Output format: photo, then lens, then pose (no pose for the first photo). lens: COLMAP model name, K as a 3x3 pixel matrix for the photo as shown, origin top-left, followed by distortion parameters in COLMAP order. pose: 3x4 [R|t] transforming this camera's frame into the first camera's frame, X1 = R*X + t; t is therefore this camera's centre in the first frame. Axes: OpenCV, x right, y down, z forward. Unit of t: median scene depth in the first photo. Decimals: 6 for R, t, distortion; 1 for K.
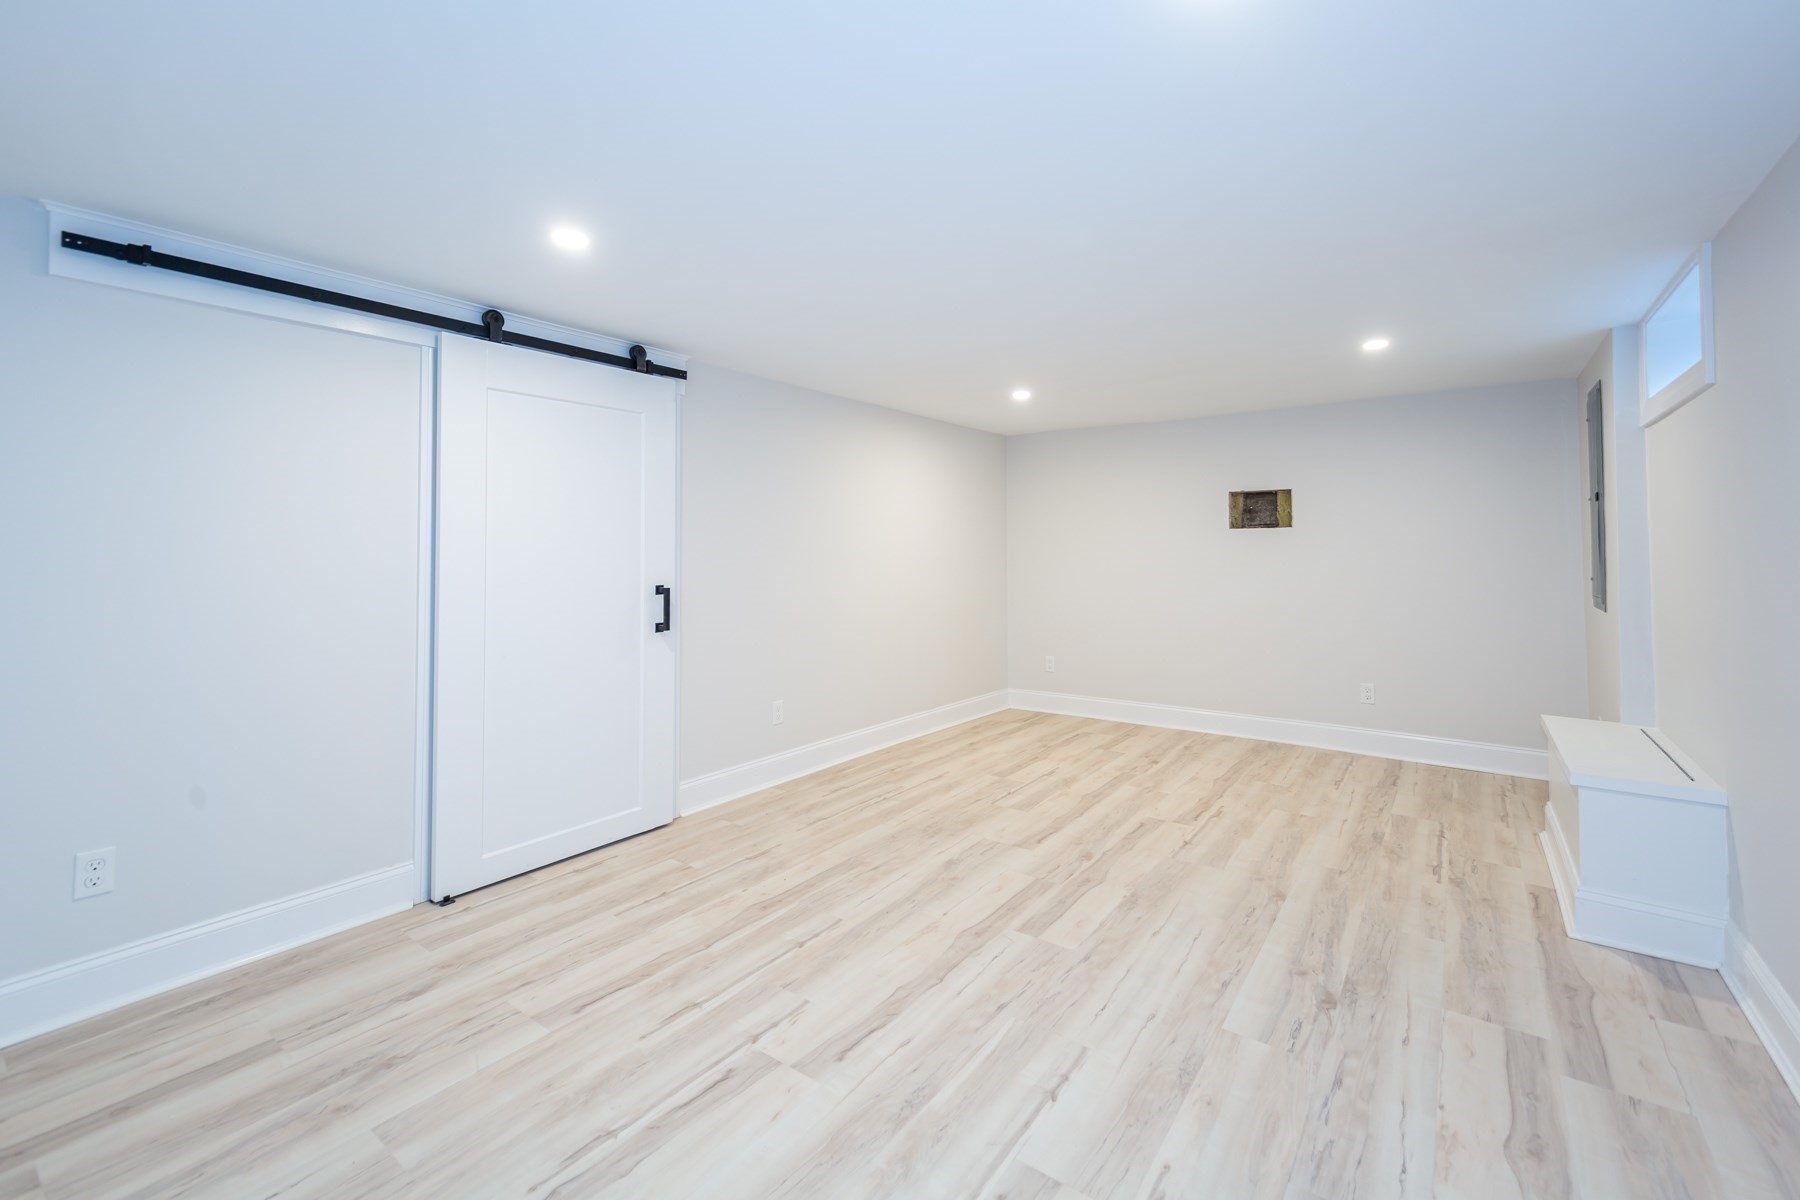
lens RADIAL K [[761.6, 0, 912.4], [0, 761.6, 550.6], [0, 0, 1]] dist [0.010572, -0.001330]
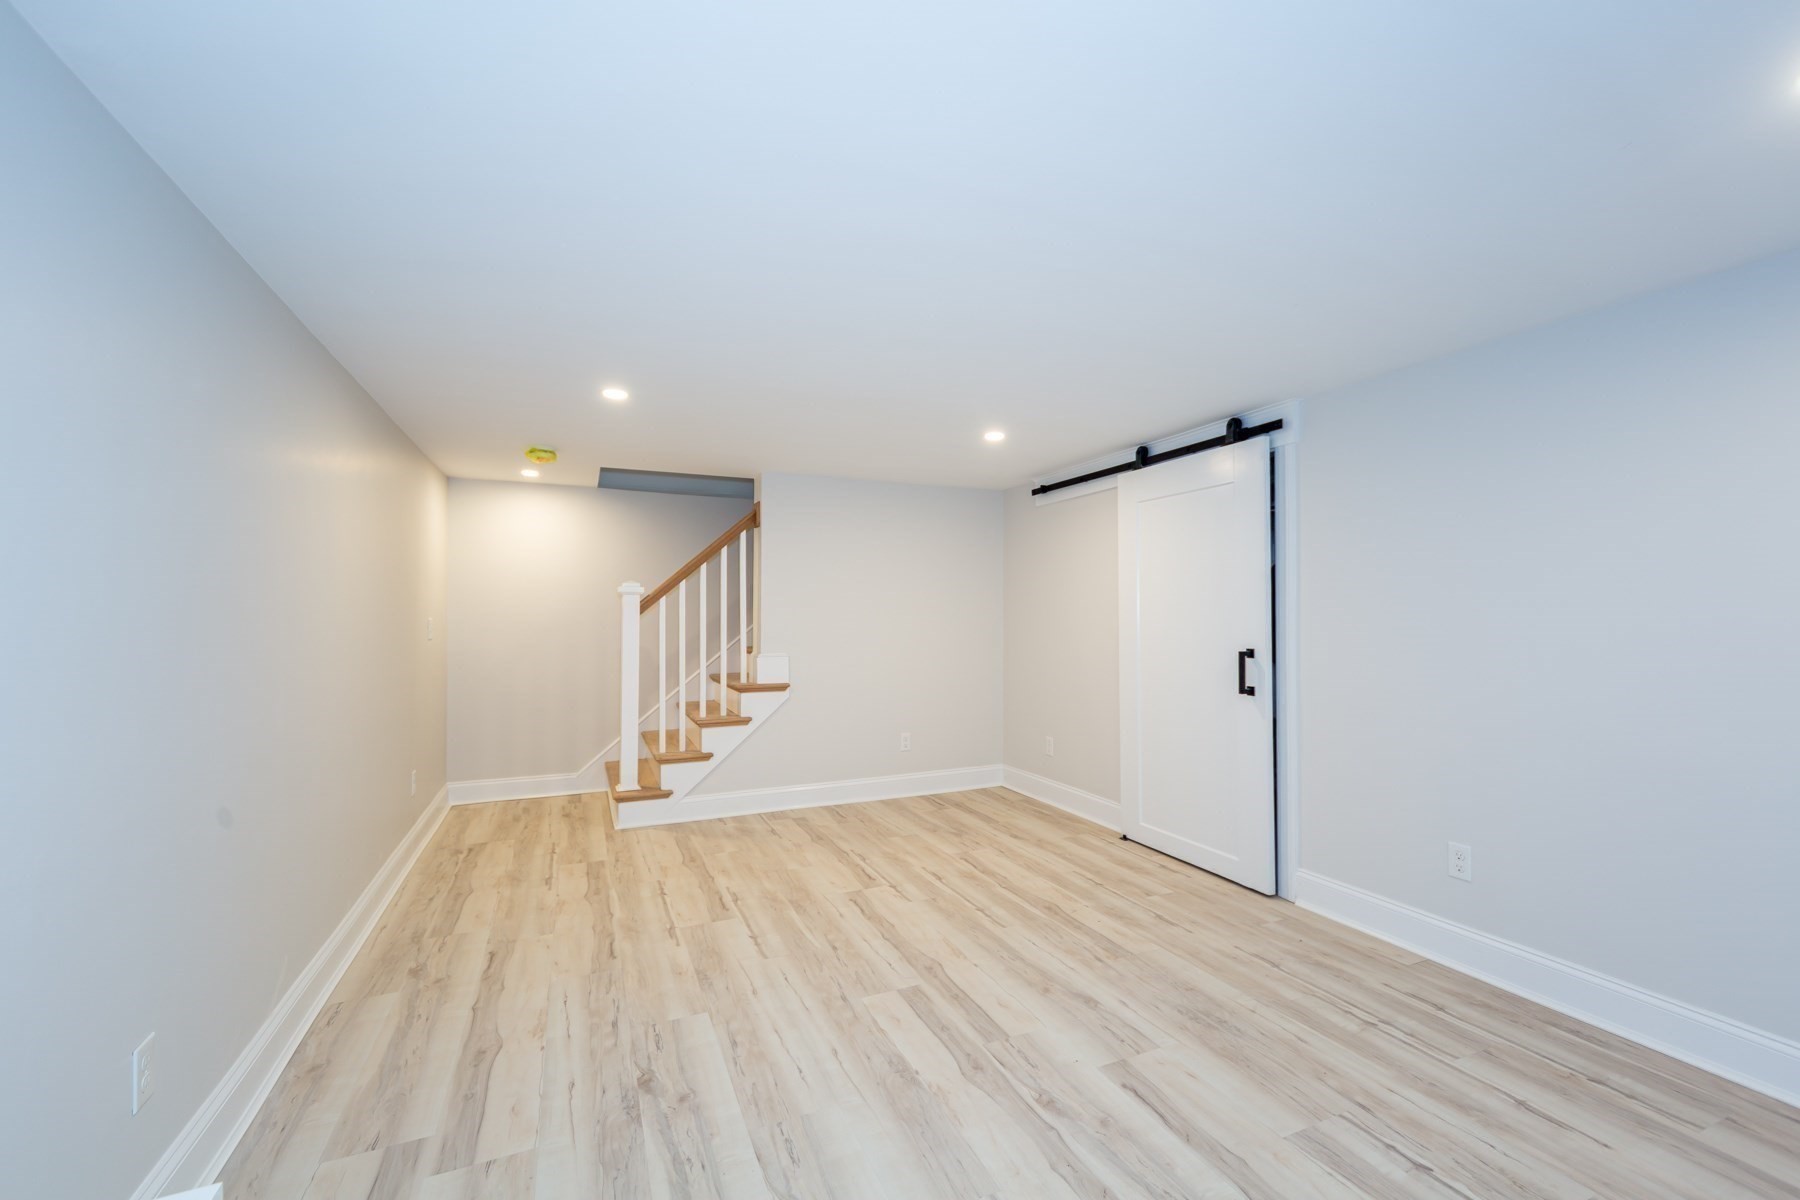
lens RADIAL K [[761.6, 0, 900.9], [0, 761.6, 604.9], [0, 0, 1]] dist [0.010572, -0.001330]
pose [[-0.516125, -0.008326, -0.856473, 1.132206], [0.005395, 0.999901, -0.012972, 0.000553], [0.856497, -0.011316, -0.516029, 1.667891]]
